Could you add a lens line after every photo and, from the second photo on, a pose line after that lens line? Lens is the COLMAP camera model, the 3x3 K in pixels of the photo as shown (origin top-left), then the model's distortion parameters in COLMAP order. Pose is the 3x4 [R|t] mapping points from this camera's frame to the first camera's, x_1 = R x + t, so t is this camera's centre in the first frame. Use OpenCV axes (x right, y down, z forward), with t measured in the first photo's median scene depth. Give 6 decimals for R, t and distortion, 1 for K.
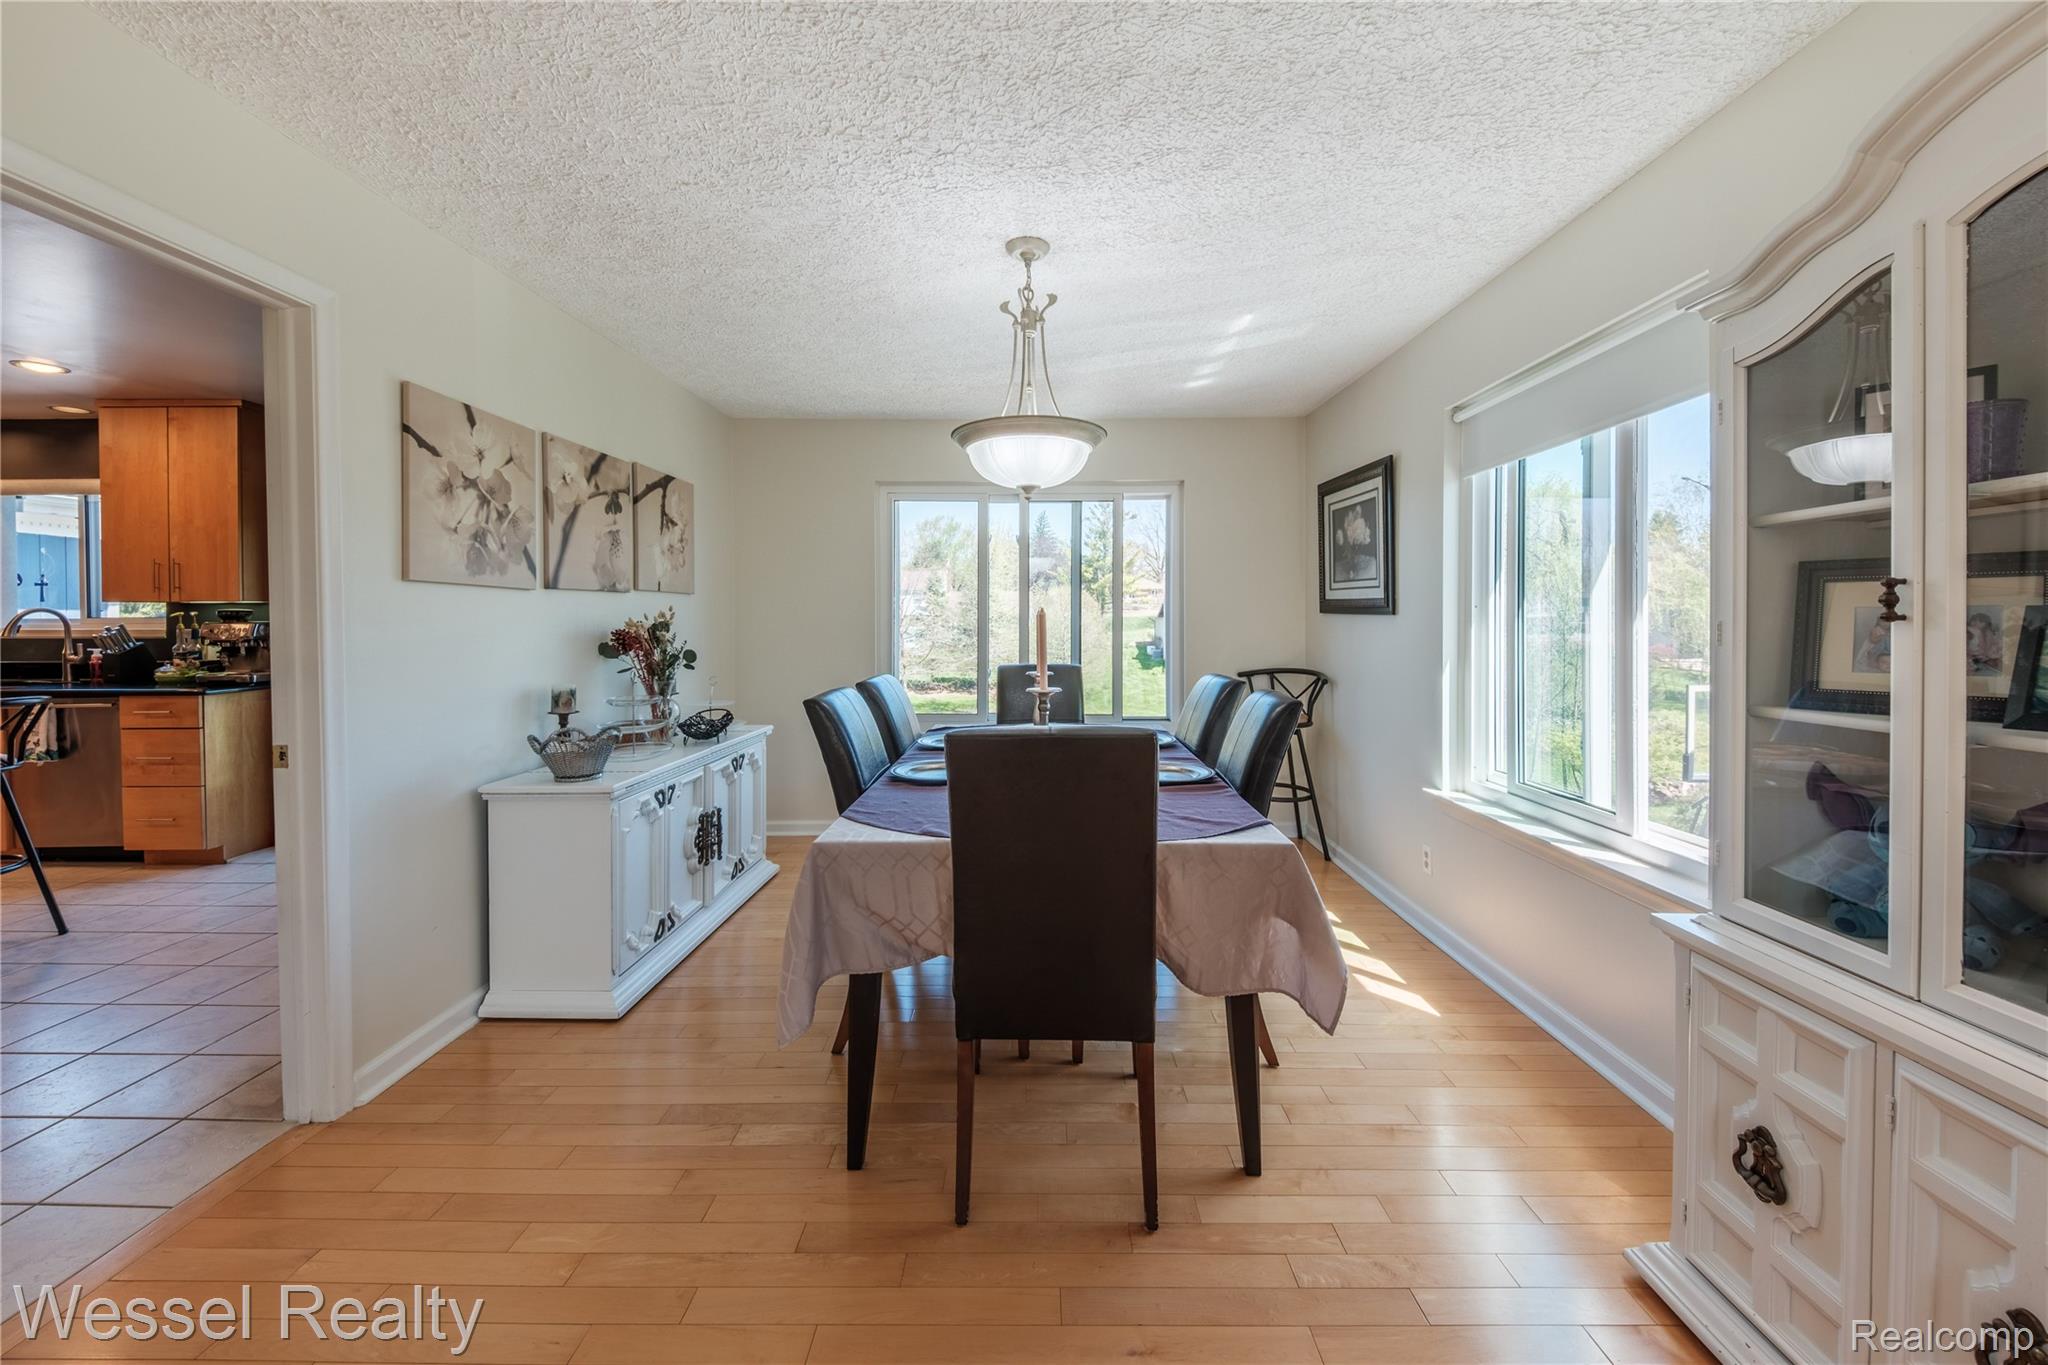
lens RADIAL K [[817.2, 0, 1027.0], [0, 817.2, 611.2], [0, 0, 1]] dist [0.035533, -0.023955]
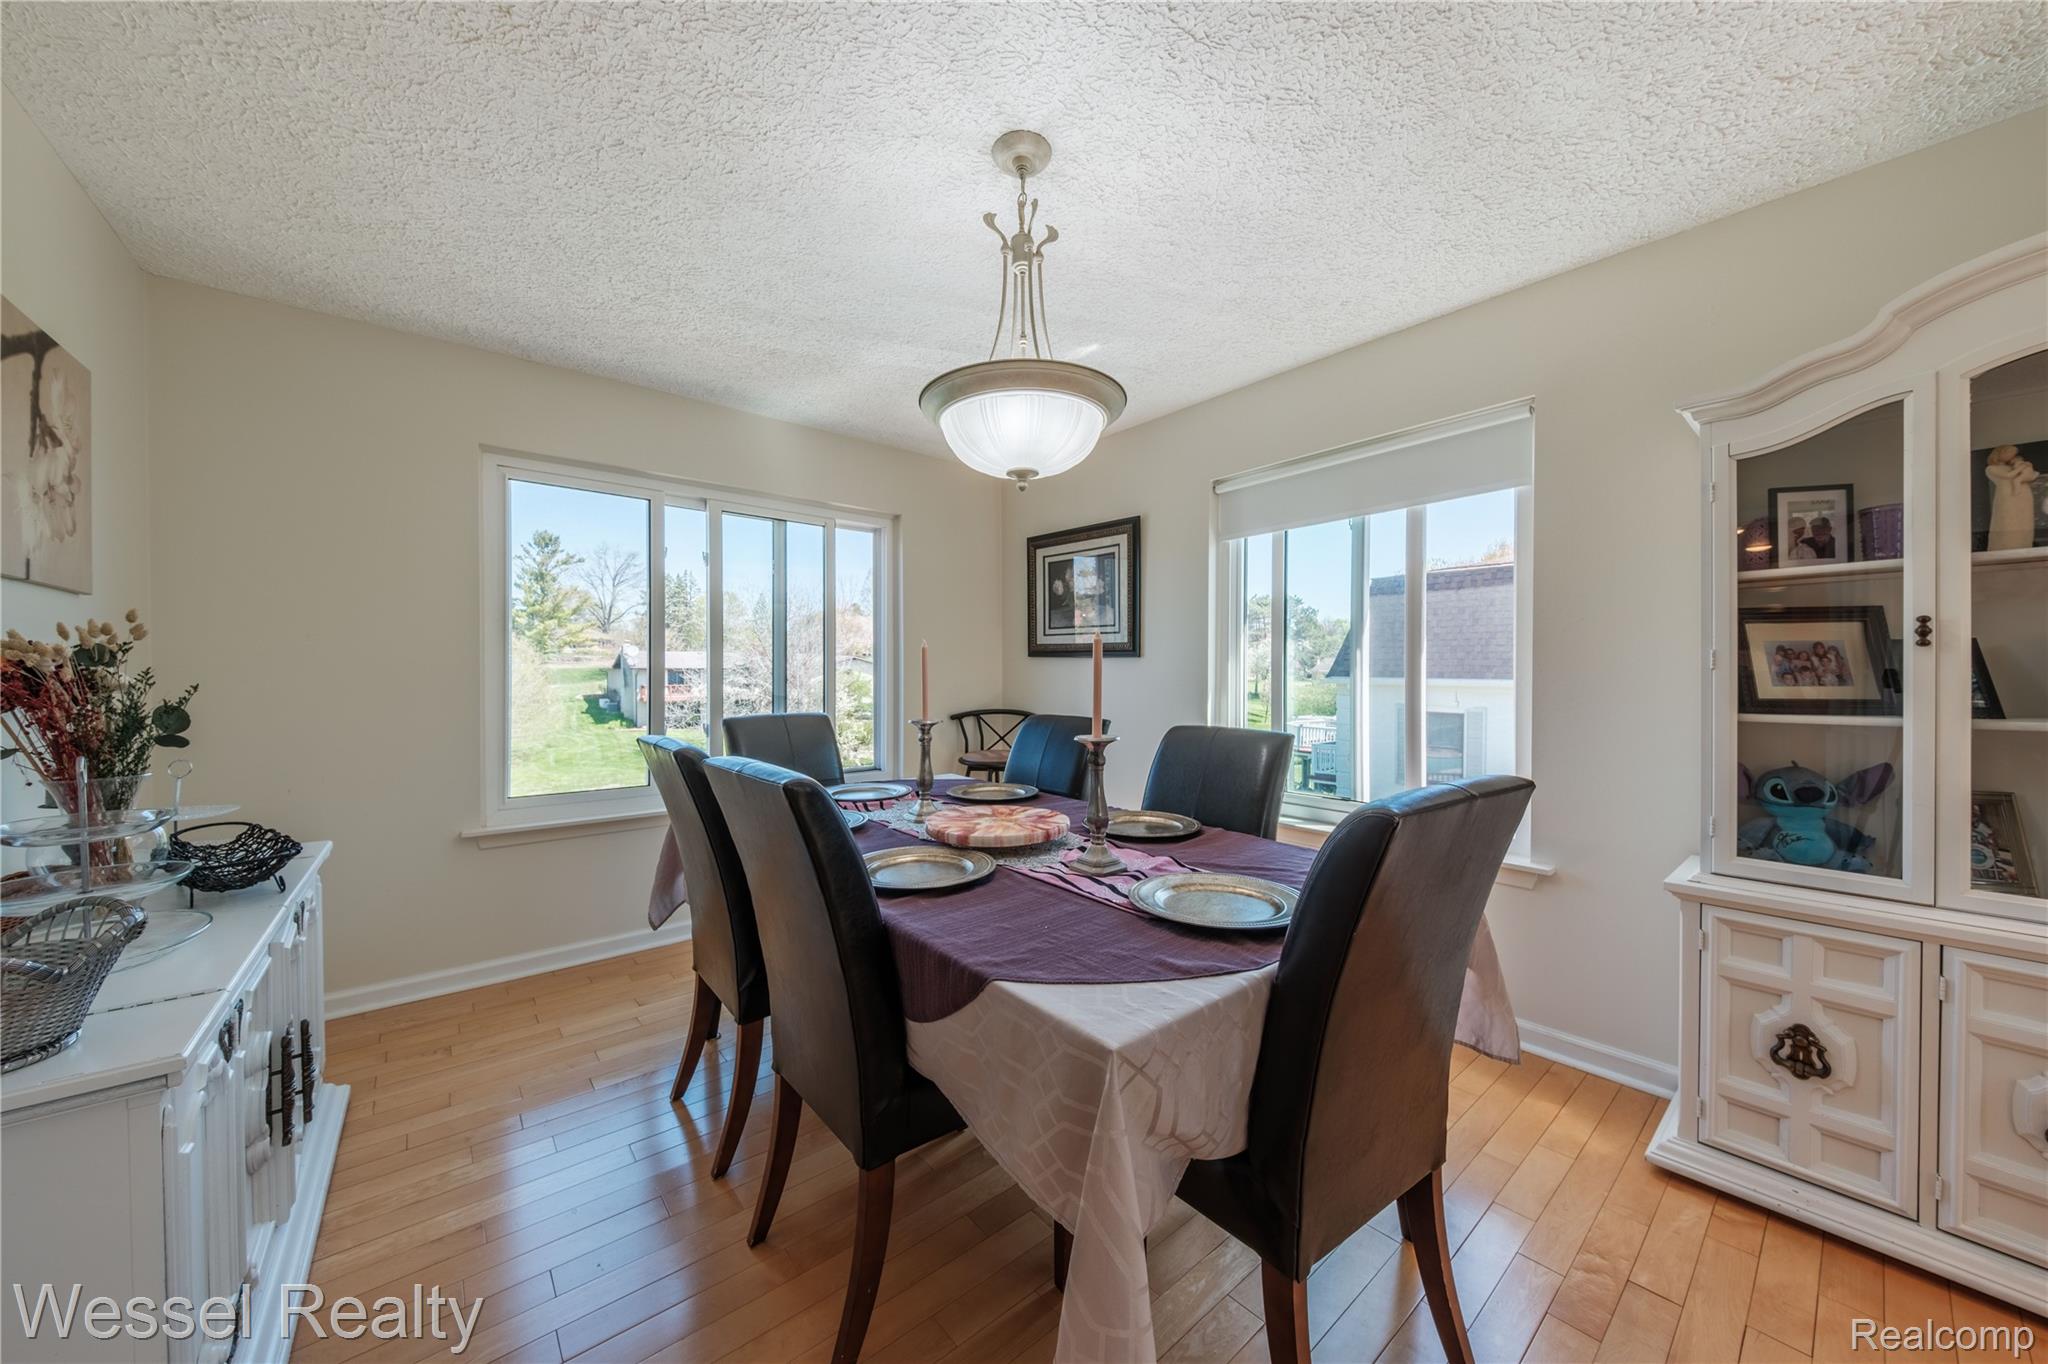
lens RADIAL K [[708.6, 0, 1024.0], [0, 708.6, 682.0], [0, 0, 1]] dist [0.038332, -0.018258]
pose [[0.749538, -0.005909, 0.661934, -0.358861], [-0.009292, 0.999768, 0.019446, 0.022967], [-0.661896, -0.020726, 0.749309, 0.413187]]
